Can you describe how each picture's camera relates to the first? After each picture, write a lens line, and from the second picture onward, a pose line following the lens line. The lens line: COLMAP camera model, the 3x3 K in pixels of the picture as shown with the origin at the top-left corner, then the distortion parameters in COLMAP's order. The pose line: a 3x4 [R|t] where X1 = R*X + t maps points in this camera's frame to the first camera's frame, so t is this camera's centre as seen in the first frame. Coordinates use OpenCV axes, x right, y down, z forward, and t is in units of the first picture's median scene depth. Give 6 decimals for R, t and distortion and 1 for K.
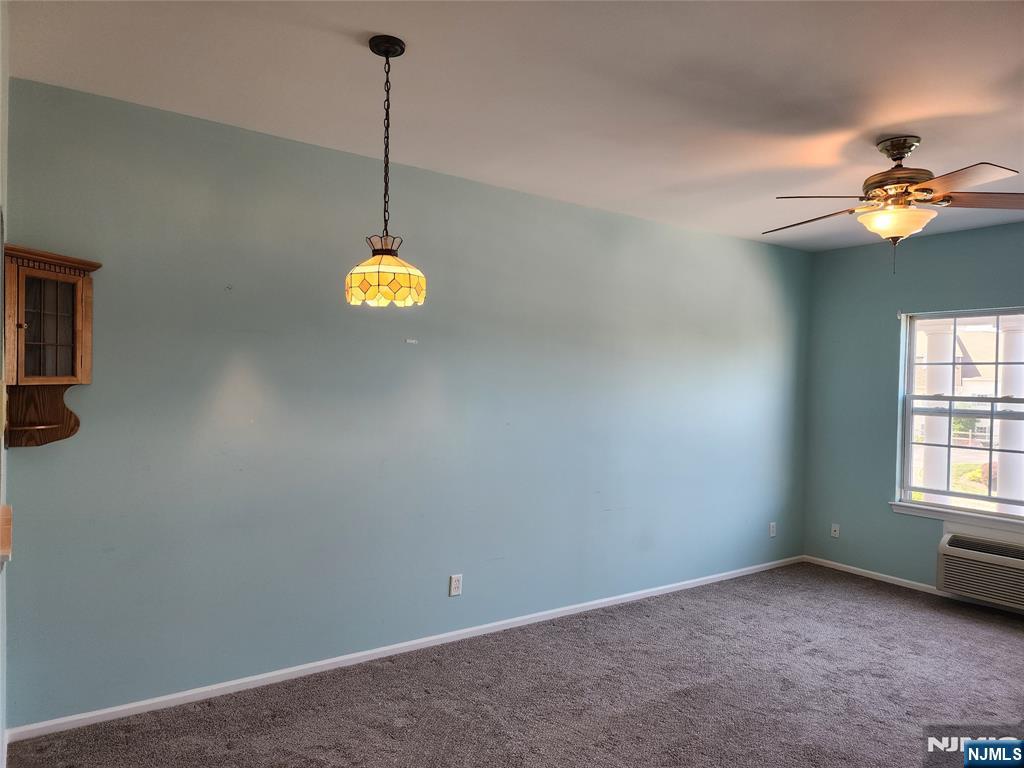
lens RADIAL K [[684.2, 0, 519.6], [0, 684.2, 386.1], [0, 0, 1]] dist [0.081131, -0.075986]
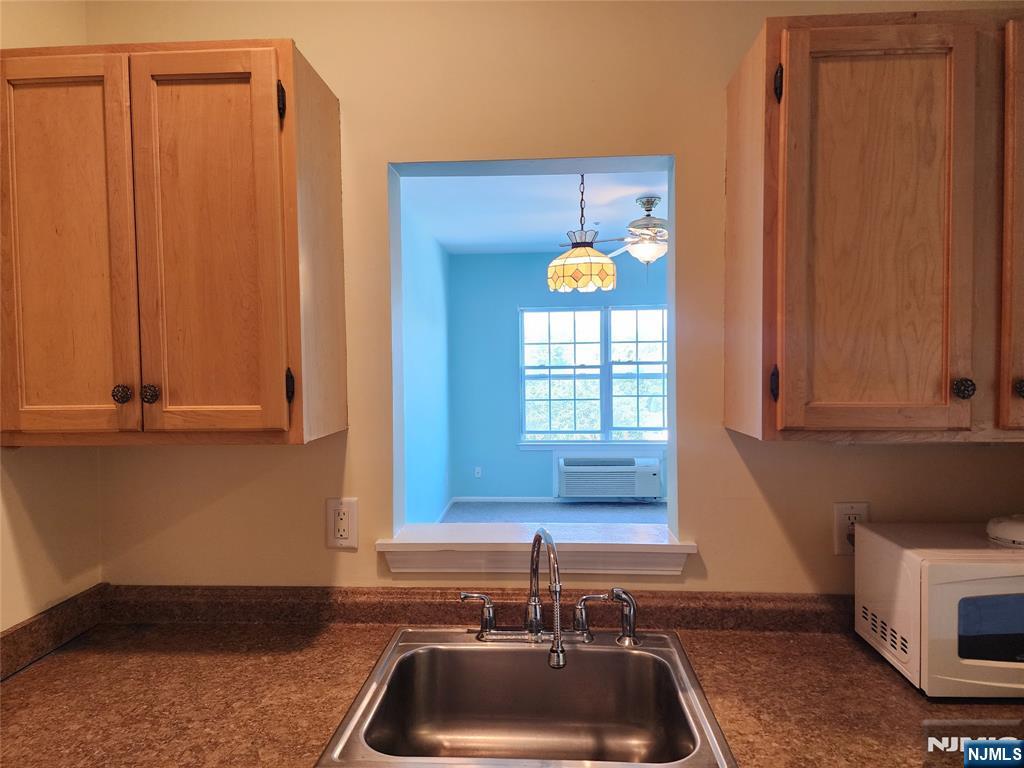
lens RADIAL K [[669.5, 0, 497.8], [0, 669.5, 383.5], [0, 0, 1]] dist [0.076535, -0.000115]
pose [[0.657922, -0.052058, 0.751285, -0.535444], [0.035742, 0.998642, 0.037897, -0.005793], [-0.752238, 0.001919, 0.658889, 0.167640]]
